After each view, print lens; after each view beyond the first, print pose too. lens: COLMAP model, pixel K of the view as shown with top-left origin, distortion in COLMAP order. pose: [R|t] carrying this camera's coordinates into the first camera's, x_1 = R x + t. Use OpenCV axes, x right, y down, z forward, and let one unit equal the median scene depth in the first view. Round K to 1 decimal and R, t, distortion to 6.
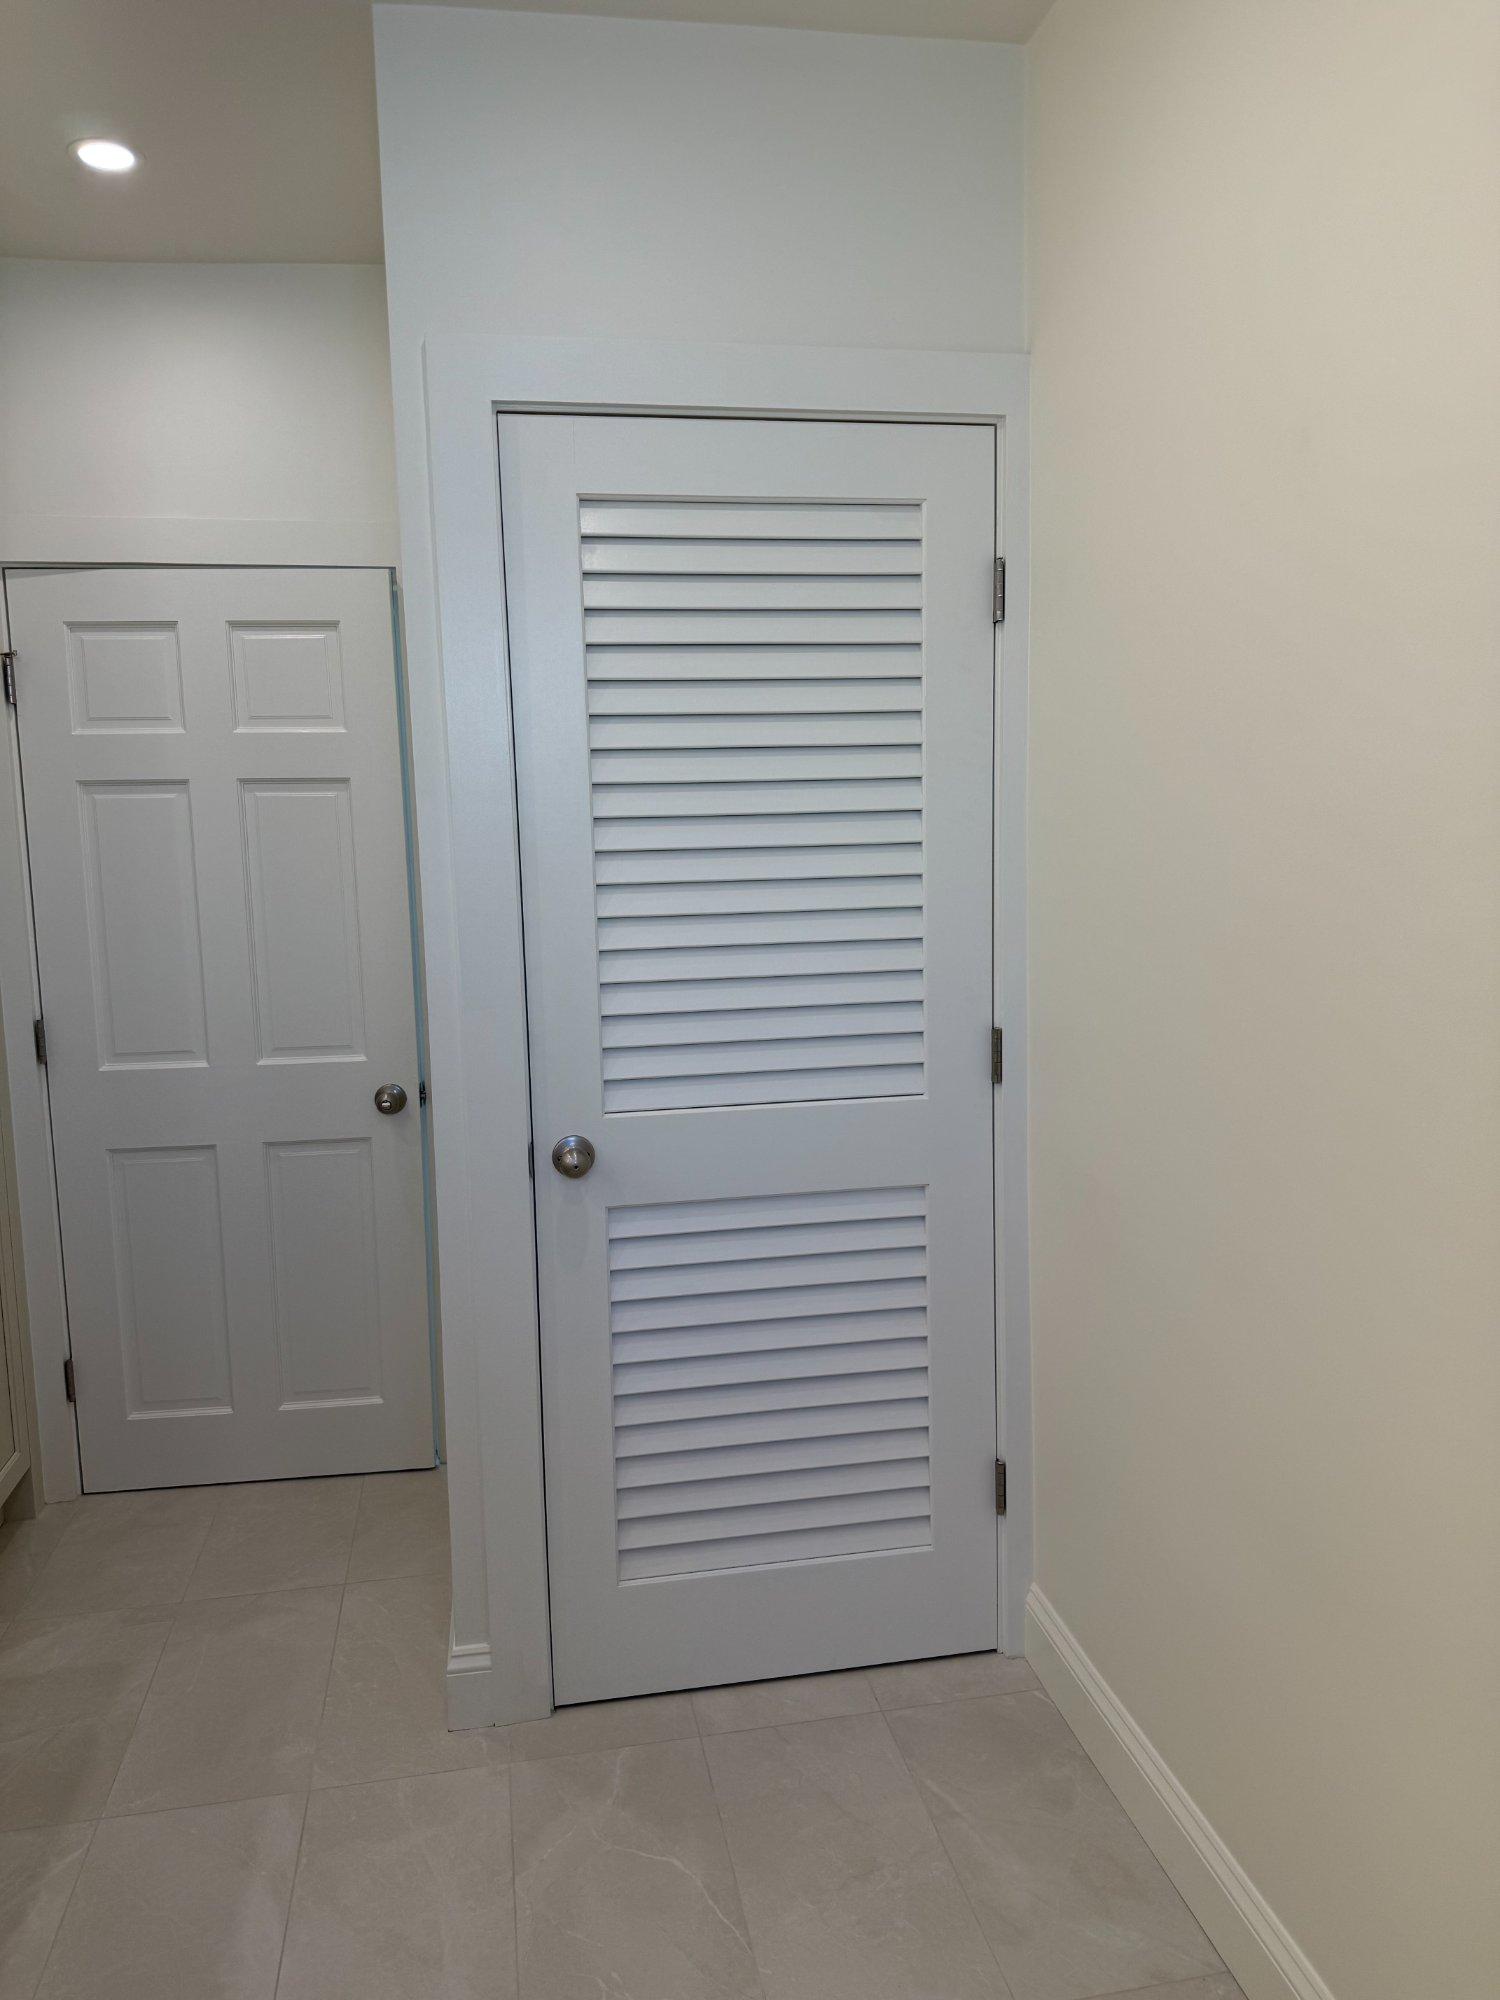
lens RADIAL K [[1405.5, 0, 750.0], [0, 1405.5, 1000.0], [0, 0, 1]] dist [0.039546, -0.069865]
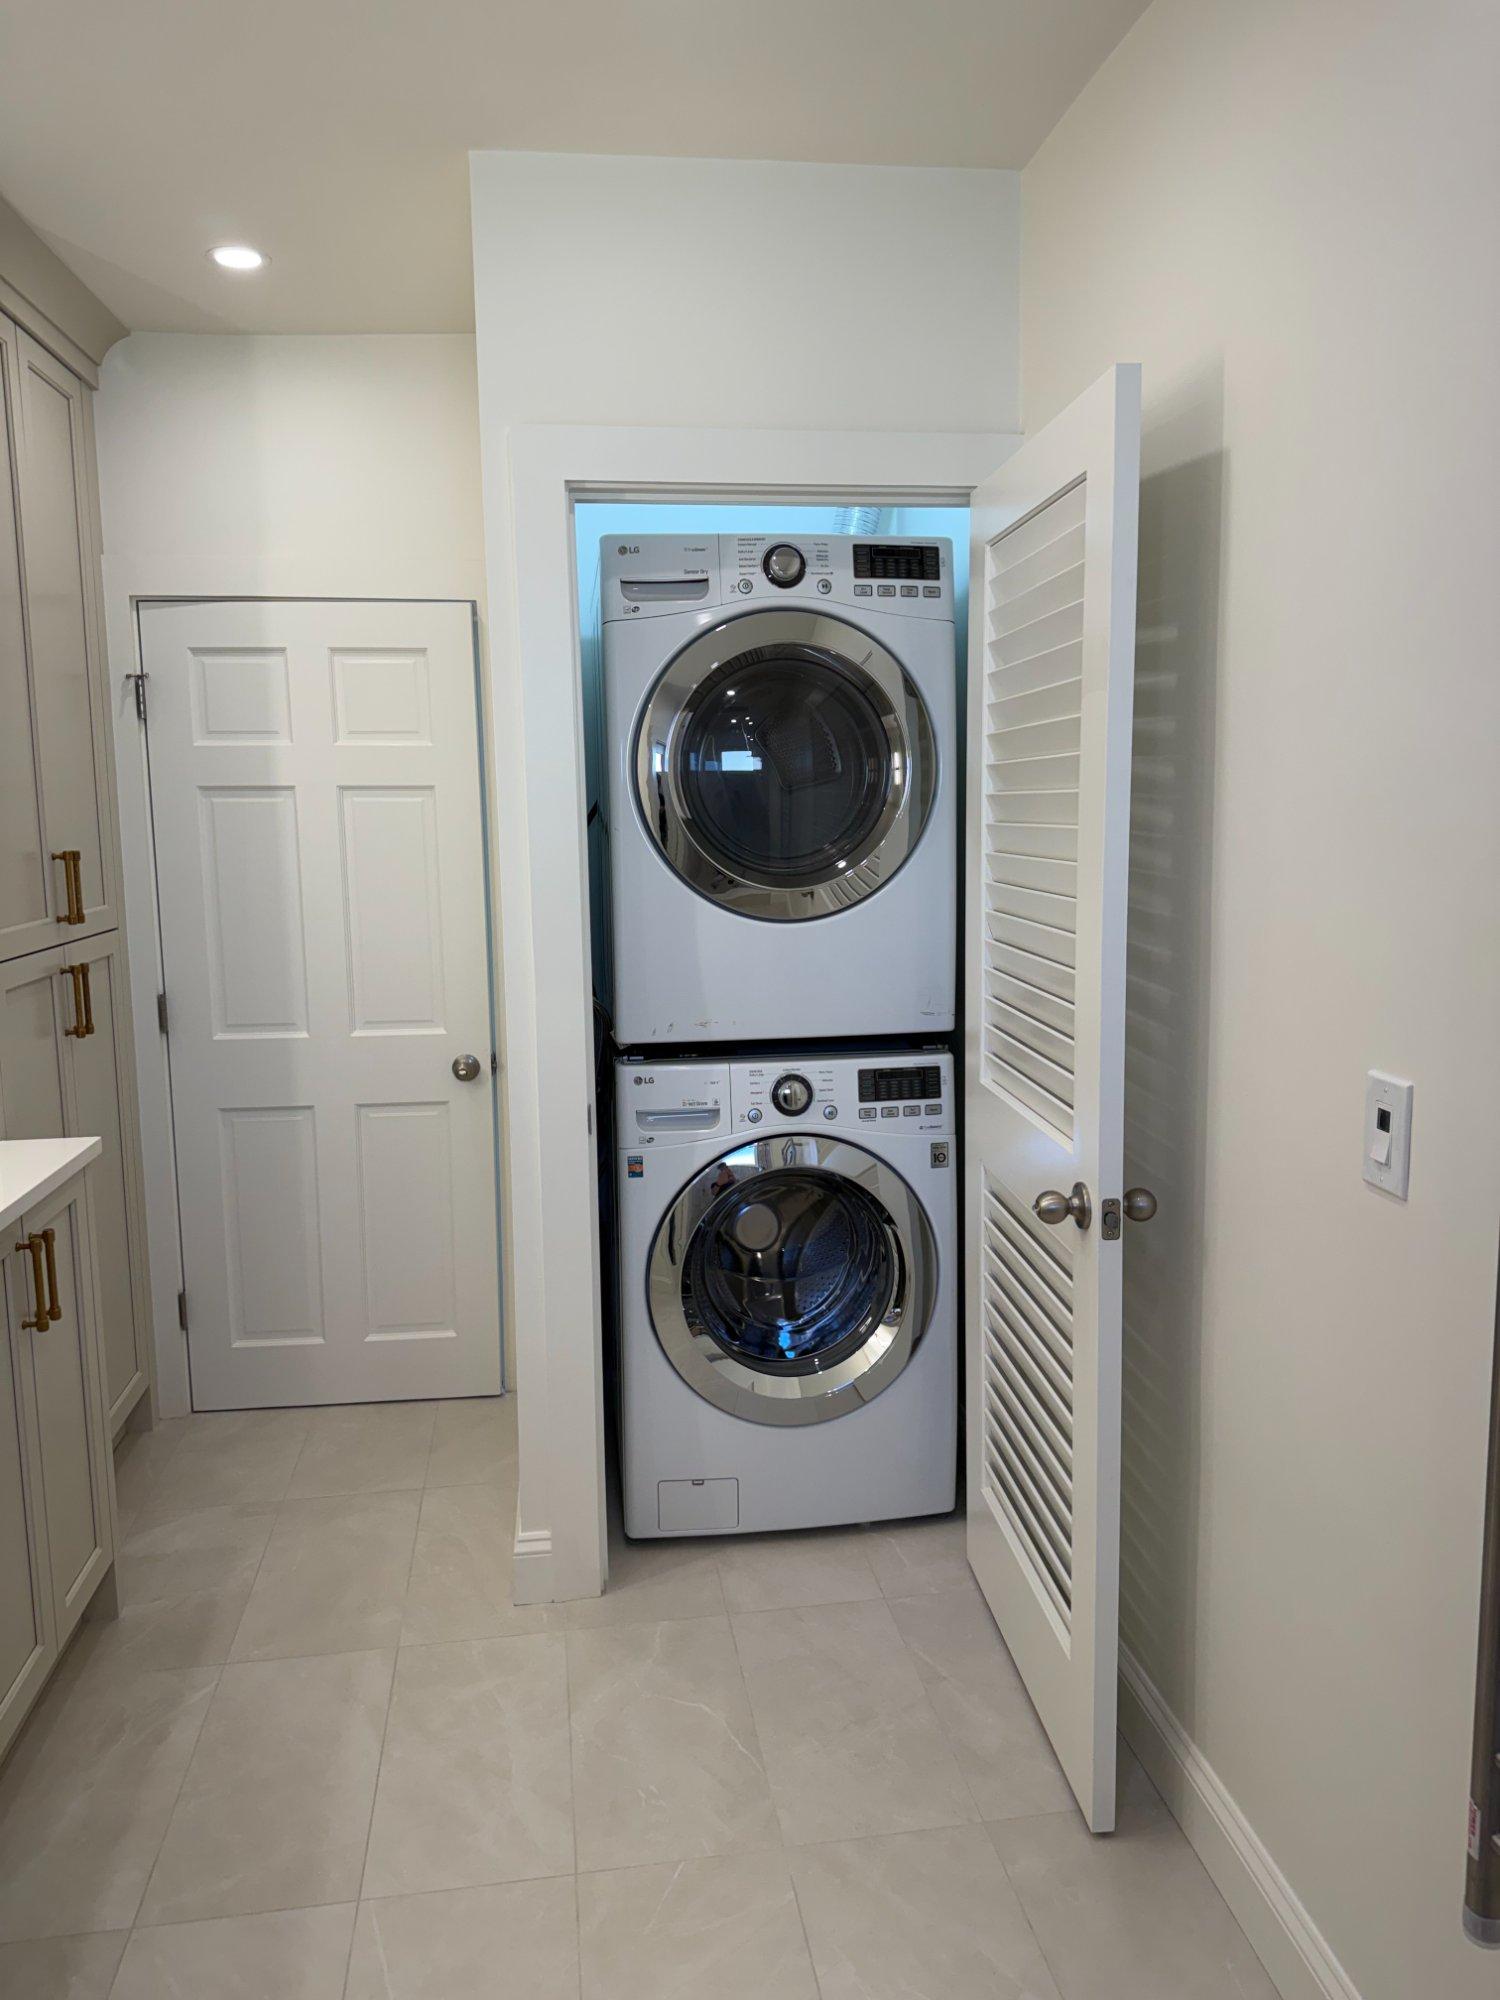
lens RADIAL K [[1407.5, 0, 775.2], [0, 1407.5, 982.6], [0, 0, 1]] dist [0.037988, -0.054079]
pose [[0.999710, 0.011681, -0.021037, 0.017717], [-0.011628, 0.999929, 0.002620, -0.004433], [0.021066, -0.002374, 0.999775, -0.138252]]
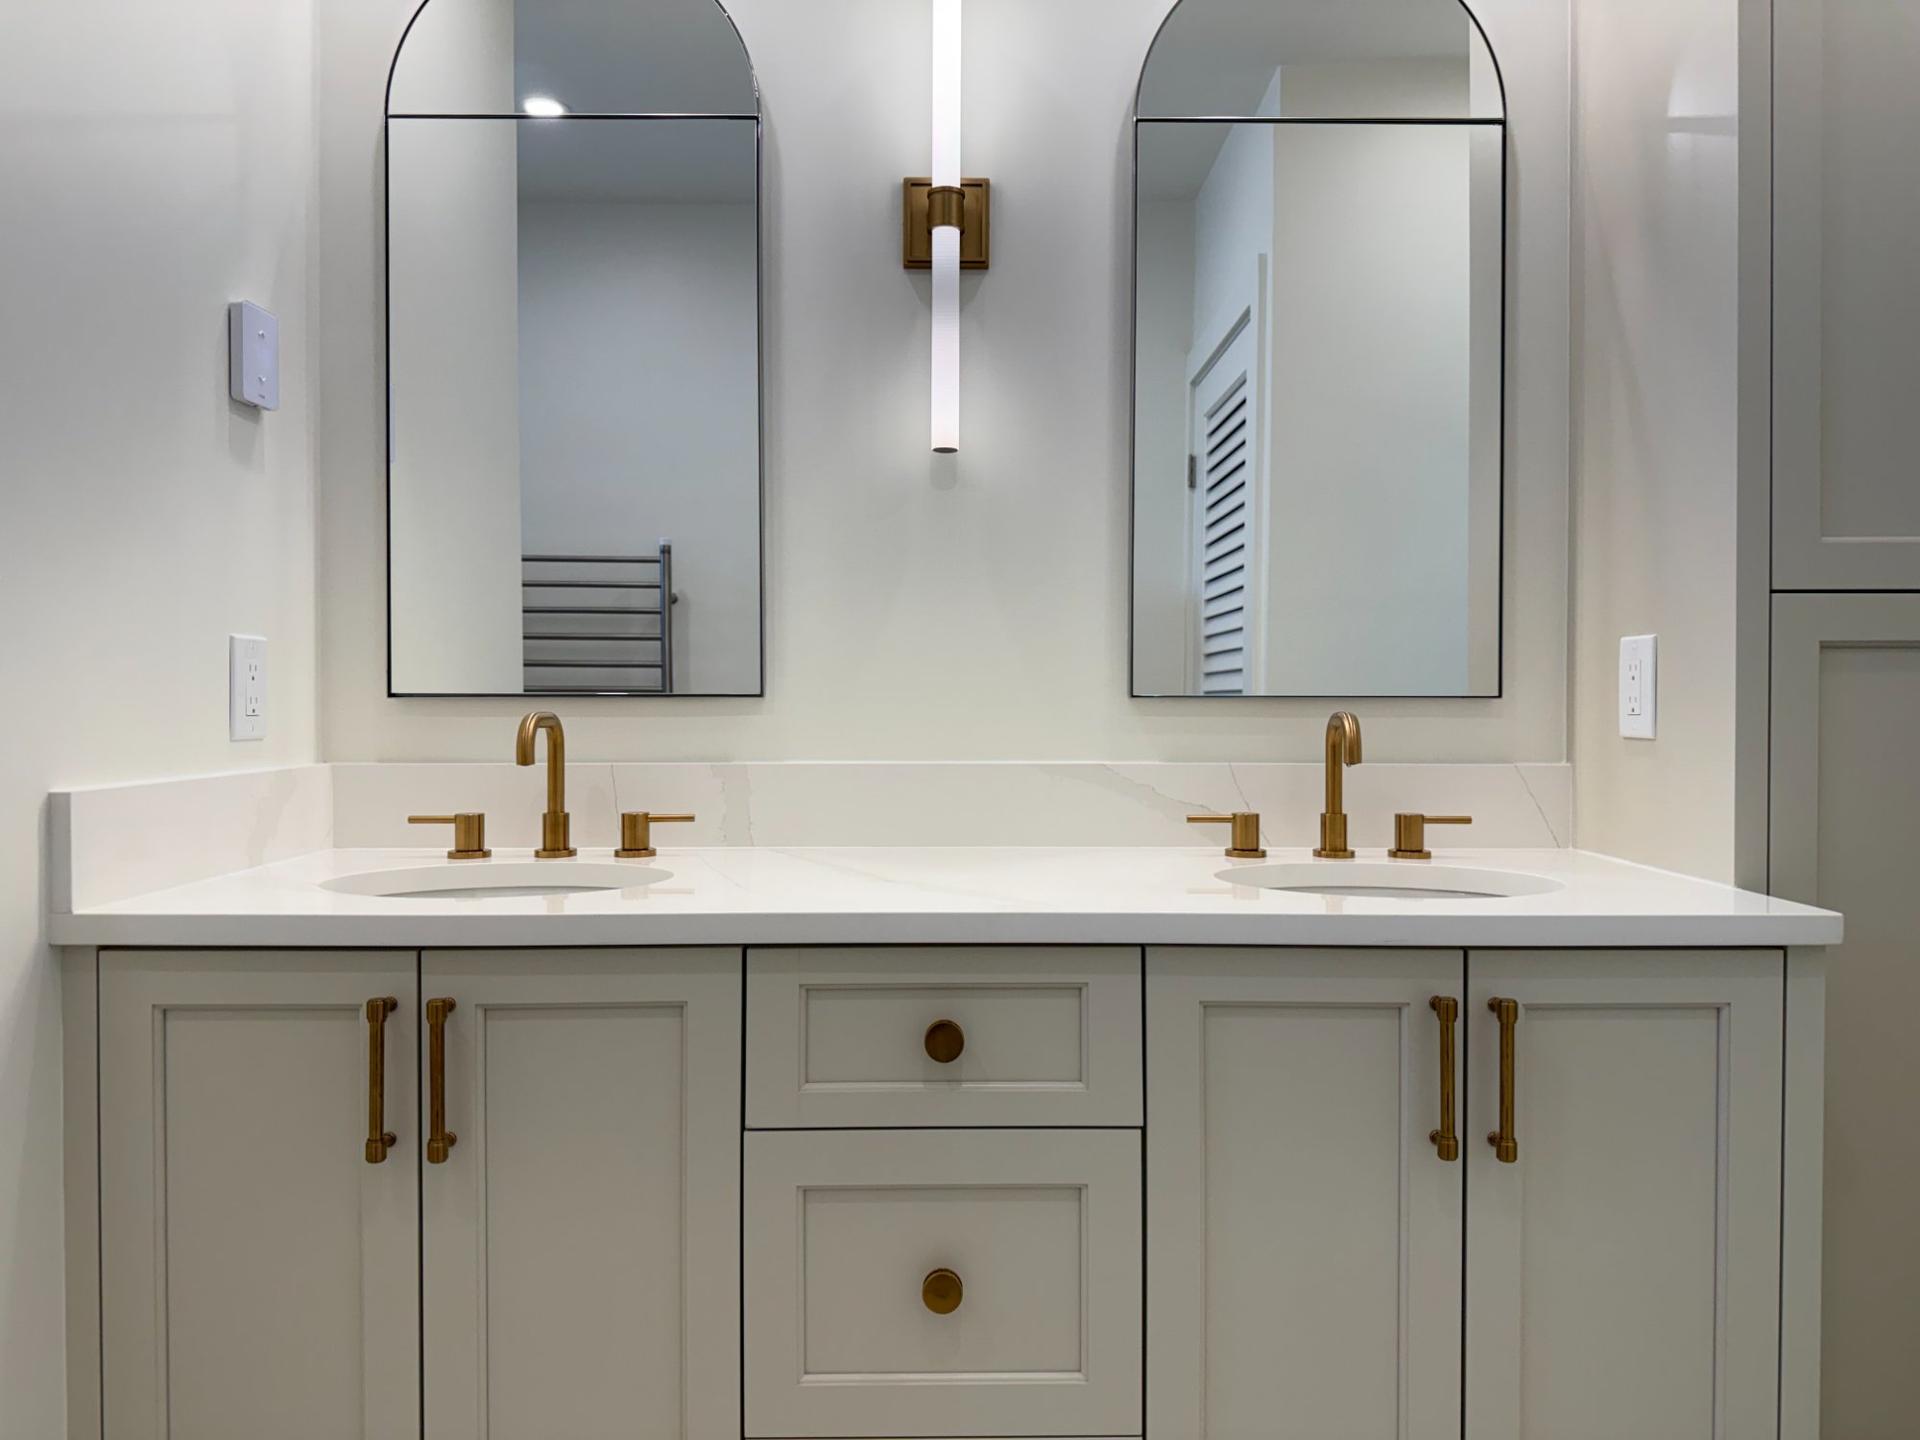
lens RADIAL K [[1323.4, 0, 960.0], [0, 1323.4, 720.0], [0, 0, 1]] dist [0.146463, -0.222919]
pose [[-0.173318, 0.038355, -0.984119, 0.052688], [-0.118233, 0.991204, 0.059454, 0.045477], [0.977743, 0.126660, -0.167259, 0.529155]]
